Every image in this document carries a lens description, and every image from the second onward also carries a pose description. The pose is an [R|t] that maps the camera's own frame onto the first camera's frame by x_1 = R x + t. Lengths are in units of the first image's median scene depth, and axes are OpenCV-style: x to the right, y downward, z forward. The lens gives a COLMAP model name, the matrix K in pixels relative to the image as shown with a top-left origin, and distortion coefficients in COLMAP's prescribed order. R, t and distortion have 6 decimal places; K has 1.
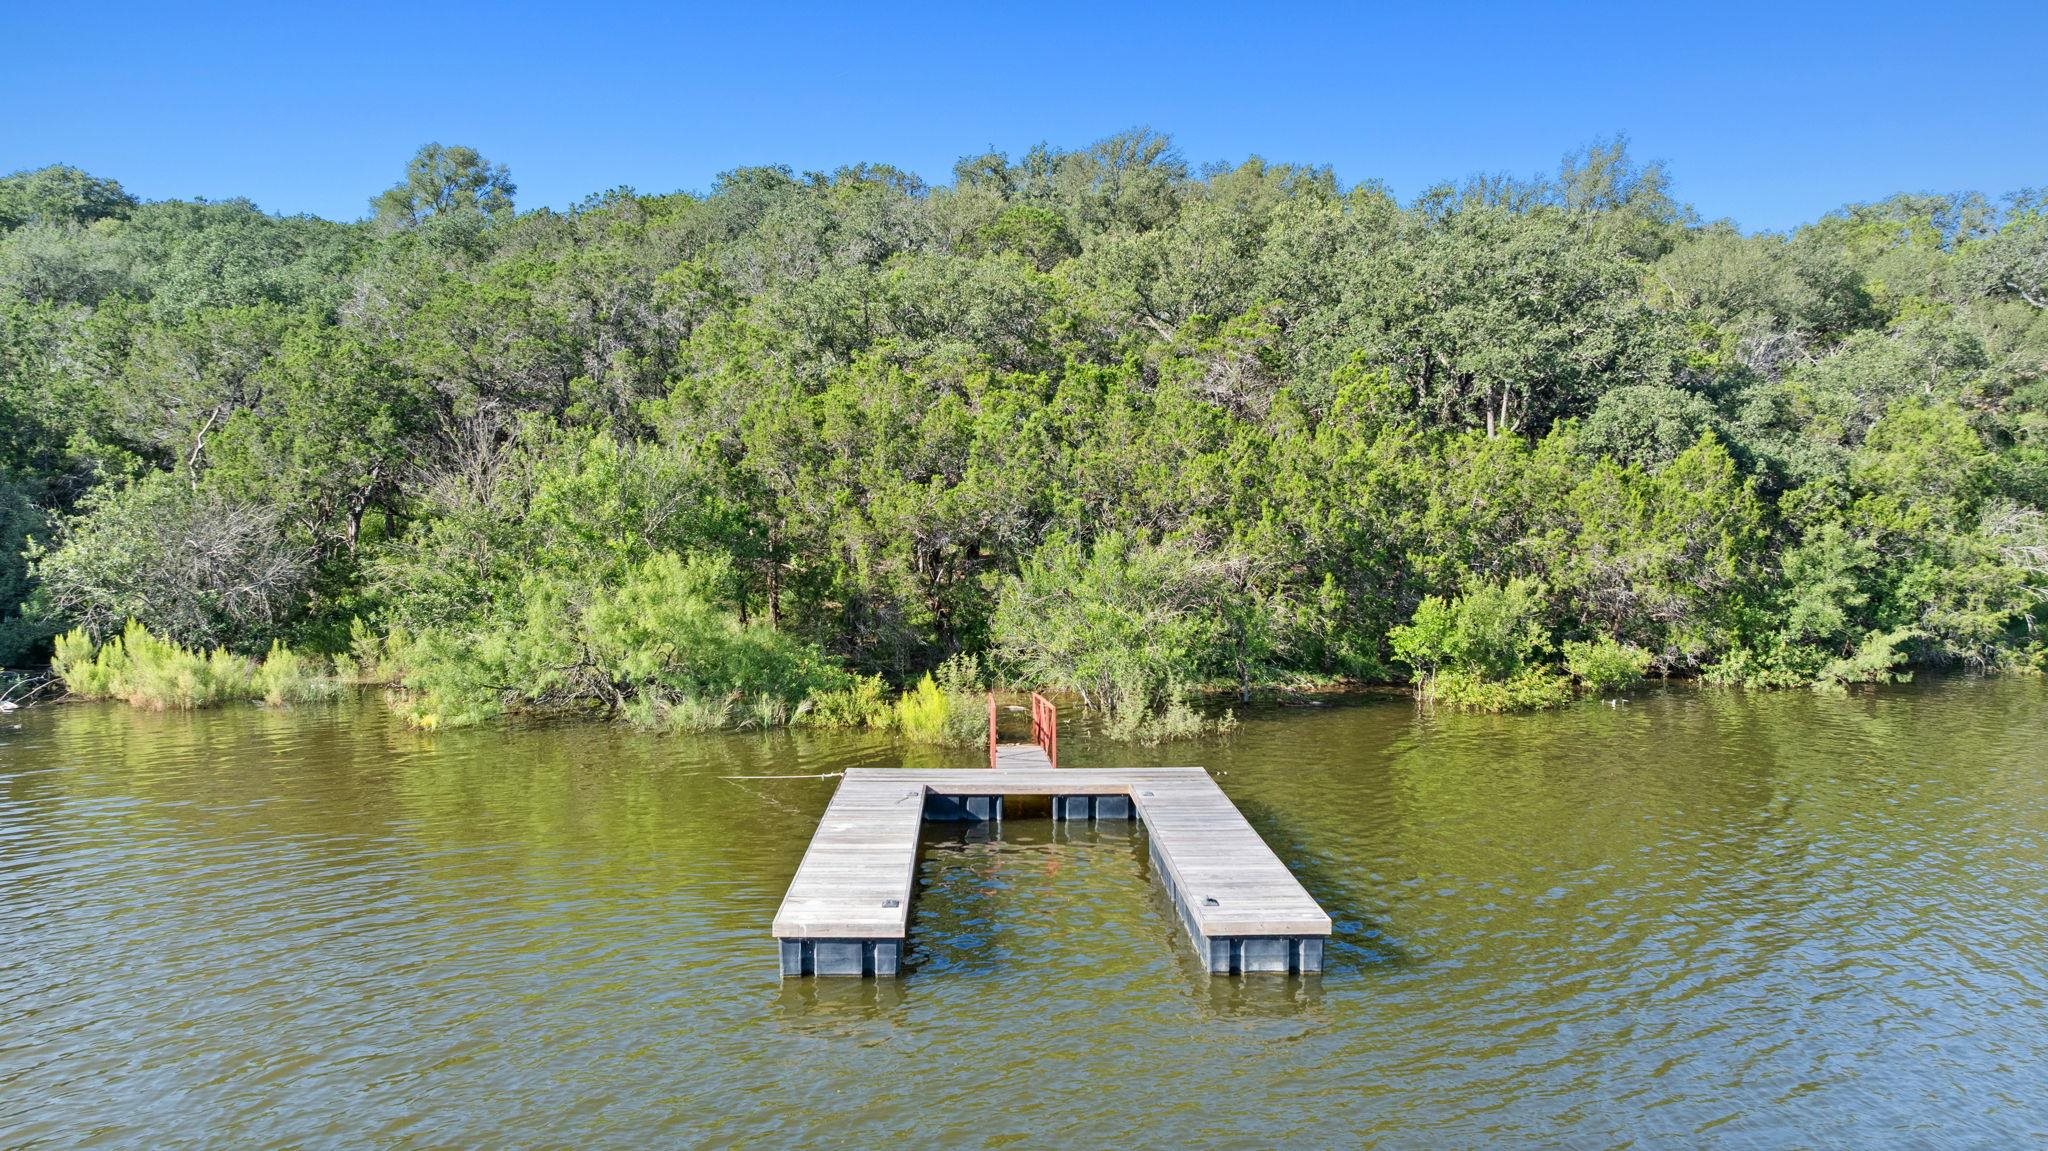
lens RADIAL K [[1471.4, 0, 1012.5], [0, 1471.4, 585.3], [0, 0, 1]] dist [-0.023426, 0.009283]
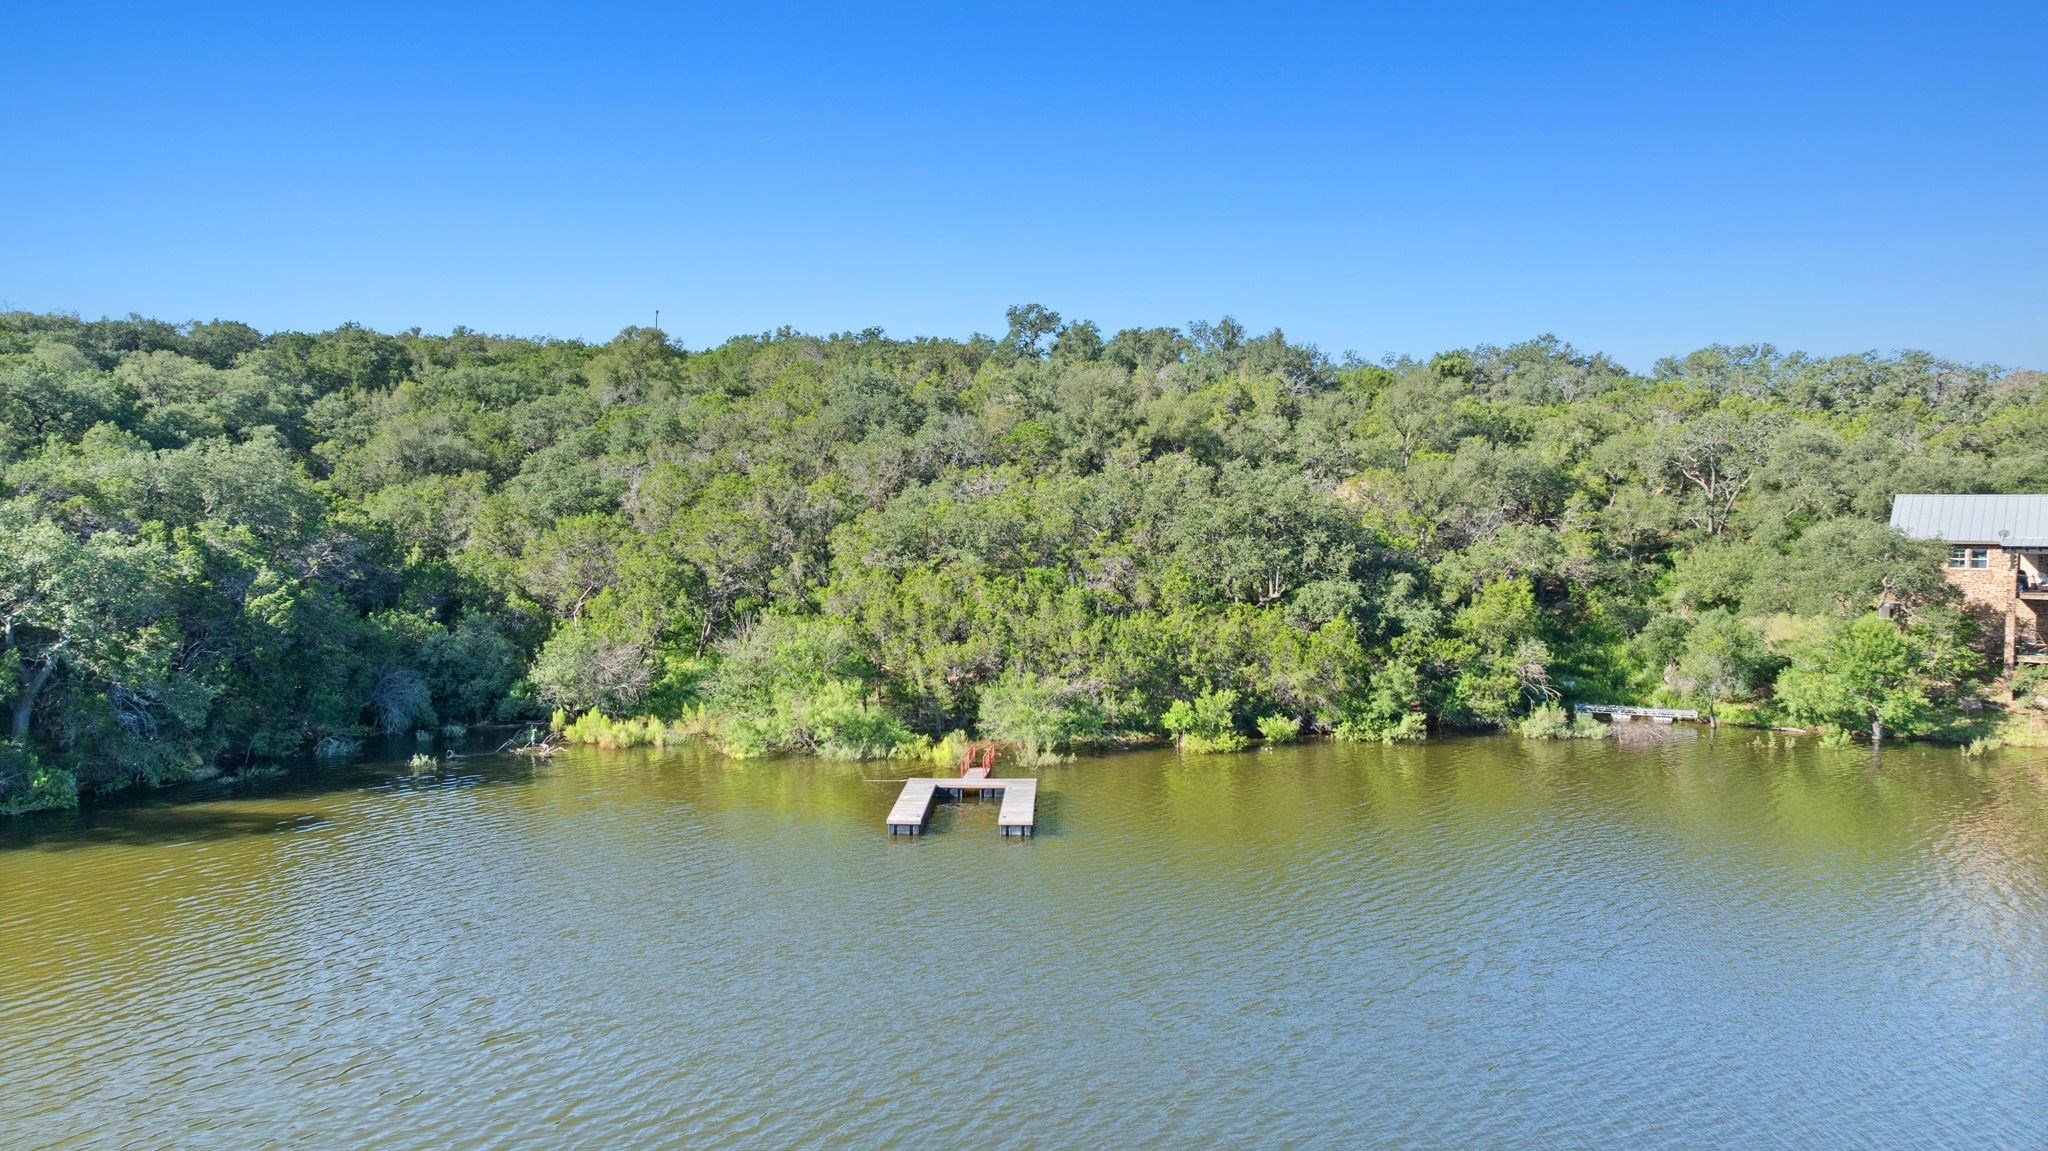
lens RADIAL K [[1471.4, 0, 1027.8], [0, 1471.4, 569.4], [0, 0, 1]] dist [-0.023426, 0.009283]
pose [[0.998836, 0.002249, -0.048193, 0.162922], [-0.002714, 0.999950, -0.009587, -0.162853], [0.048169, 0.009707, 0.998792, -1.182196]]
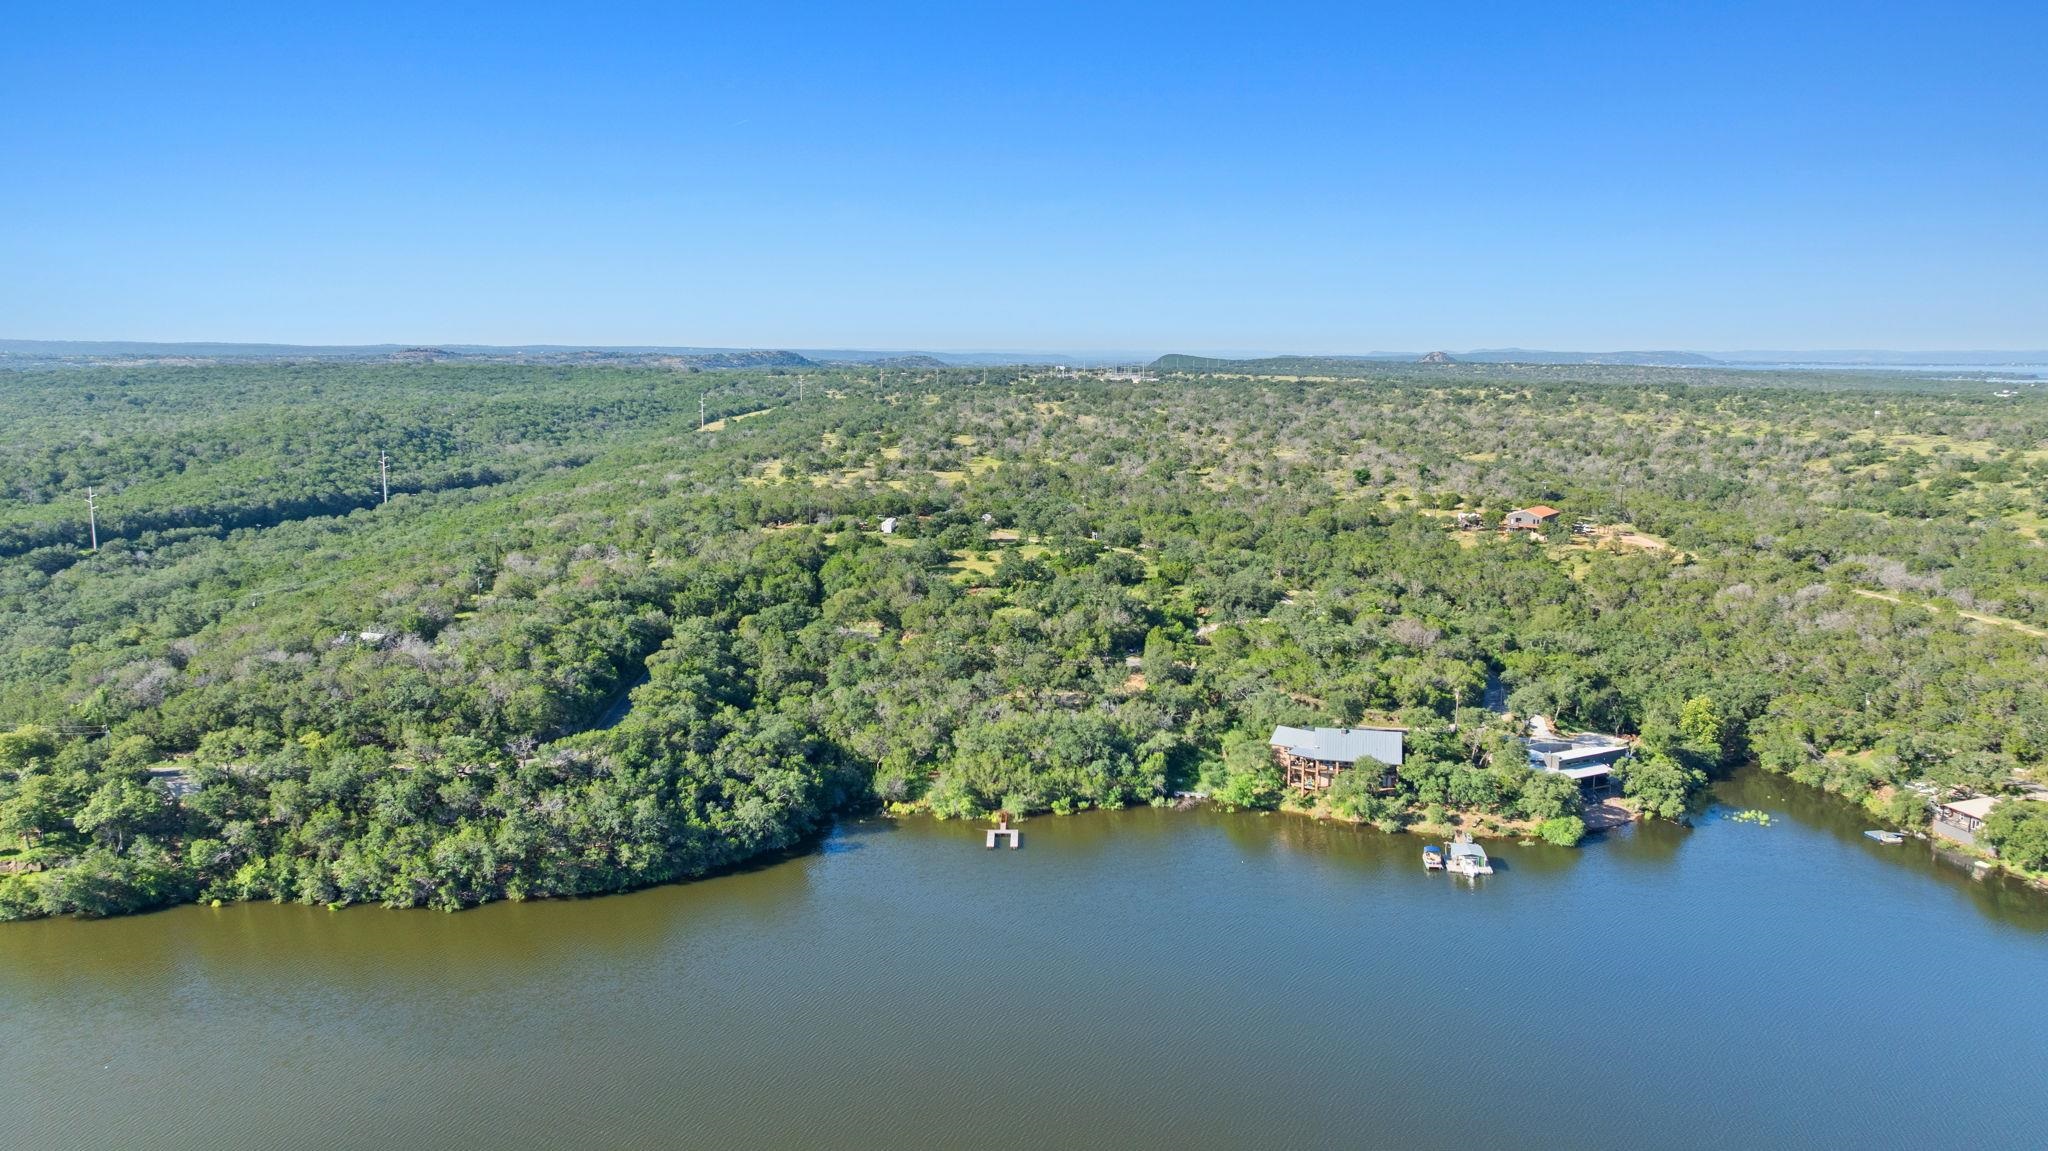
lens RADIAL K [[1471.4, 0, 1029.0], [0, 1471.4, 575.9], [0, 0, 1]] dist [-0.023426, 0.009283]
pose [[0.999668, 0.013908, -0.021685, 0.293987], [-0.011165, 0.992489, 0.121819, -2.213812], [0.023216, -0.121537, 0.992315, -6.930090]]
